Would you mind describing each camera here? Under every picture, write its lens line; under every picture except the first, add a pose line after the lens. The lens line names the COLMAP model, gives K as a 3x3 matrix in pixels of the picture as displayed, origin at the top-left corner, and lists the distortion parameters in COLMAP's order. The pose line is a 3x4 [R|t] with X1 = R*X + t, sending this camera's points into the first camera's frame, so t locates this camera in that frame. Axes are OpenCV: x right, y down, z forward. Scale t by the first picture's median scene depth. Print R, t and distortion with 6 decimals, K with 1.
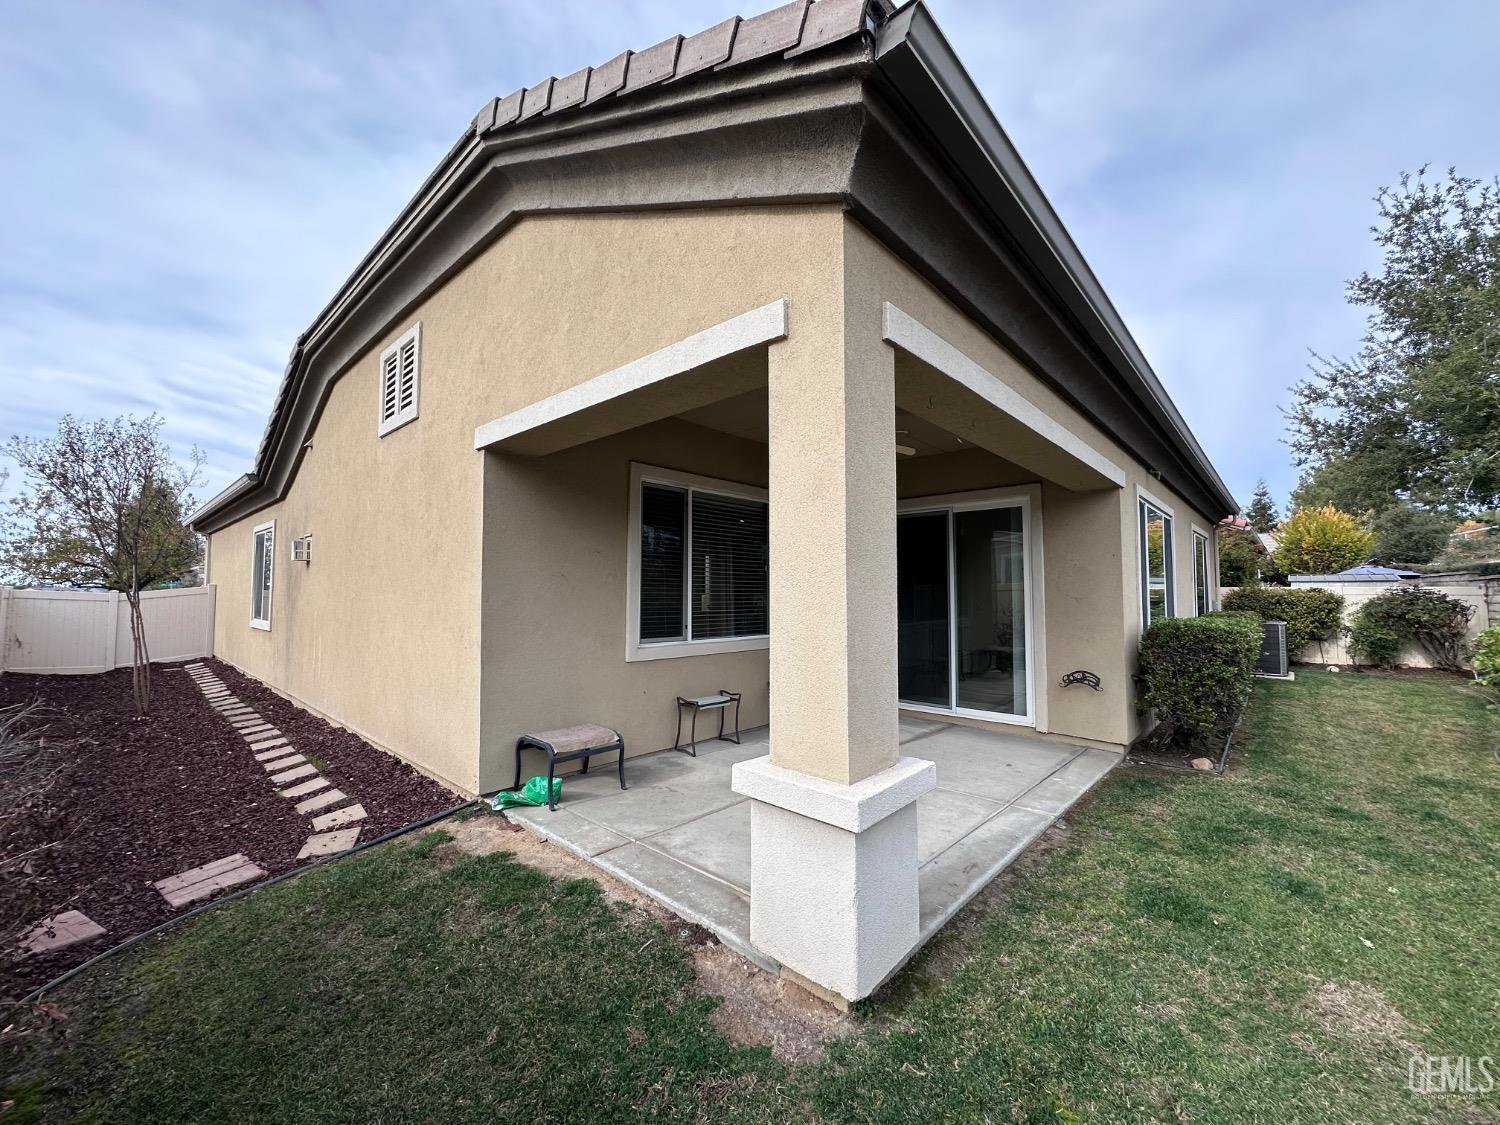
lens RADIAL K [[597.2, 0, 749.3], [0, 597.2, 560.4], [0, 0, 1]] dist [-0.003248, -0.000013]
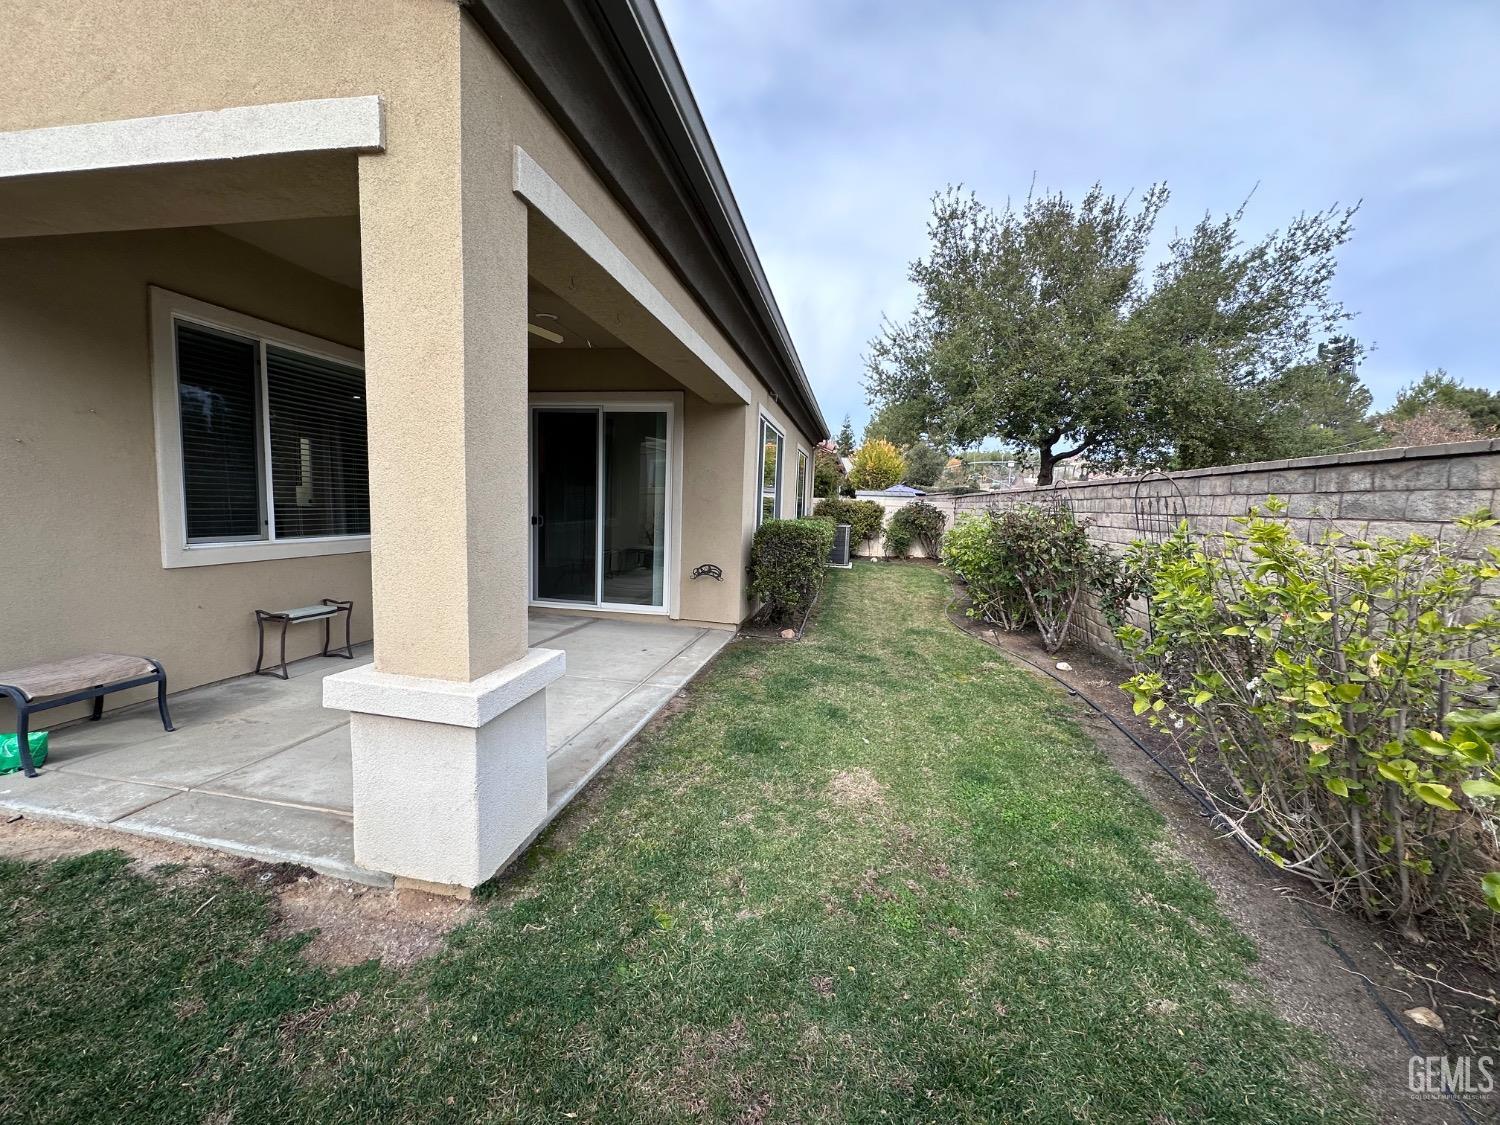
lens RADIAL K [[597.4, 0, 749.3], [0, 597.4, 560.6], [0, 0, 1]] dist [-0.003439, 0.000780]
pose [[0.848366, -0.023975, 0.528867, 0.027012], [-0.061895, 0.987632, 0.144059, 0.011974], [-0.525779, -0.154949, 0.836389, -0.000109]]
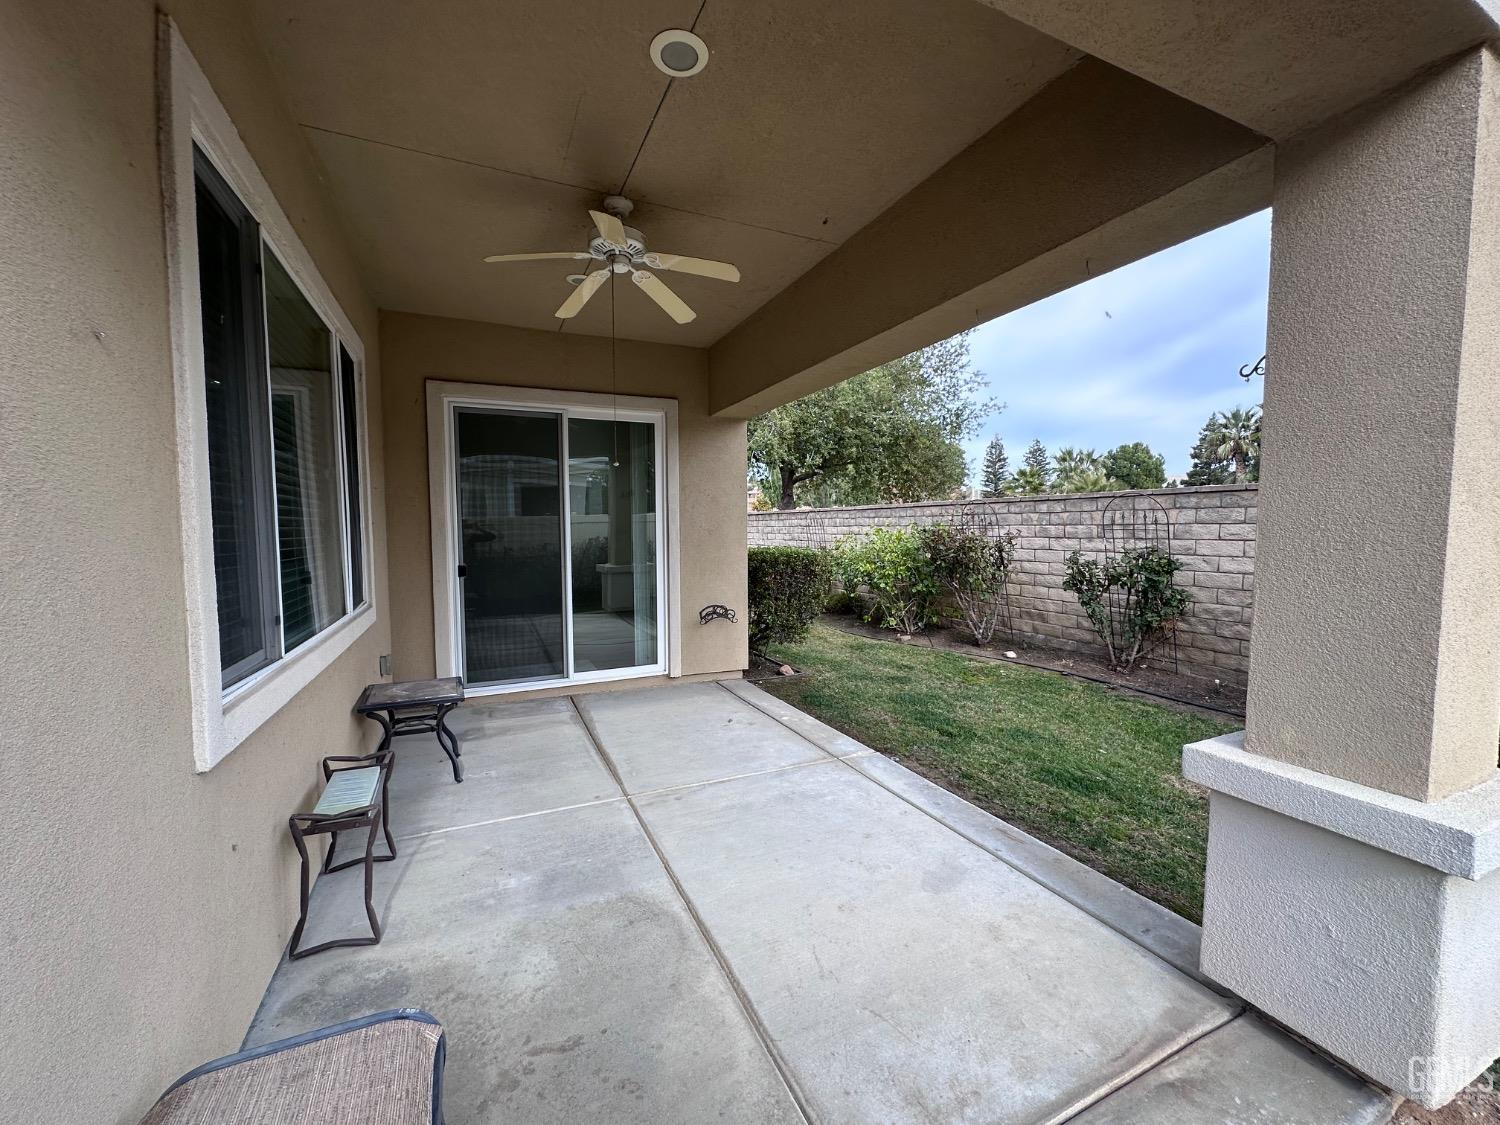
lens RADIAL K [[598.9, 0, 752.9], [0, 598.9, 561.2], [0, 0, 1]] dist [-0.001996, 0.000292]
pose [[0.387810, -0.058685, 0.919869, -0.477603], [-0.041499, 0.995848, 0.081028, 0.050960], [-0.920805, -0.069597, 0.383764, 0.888040]]
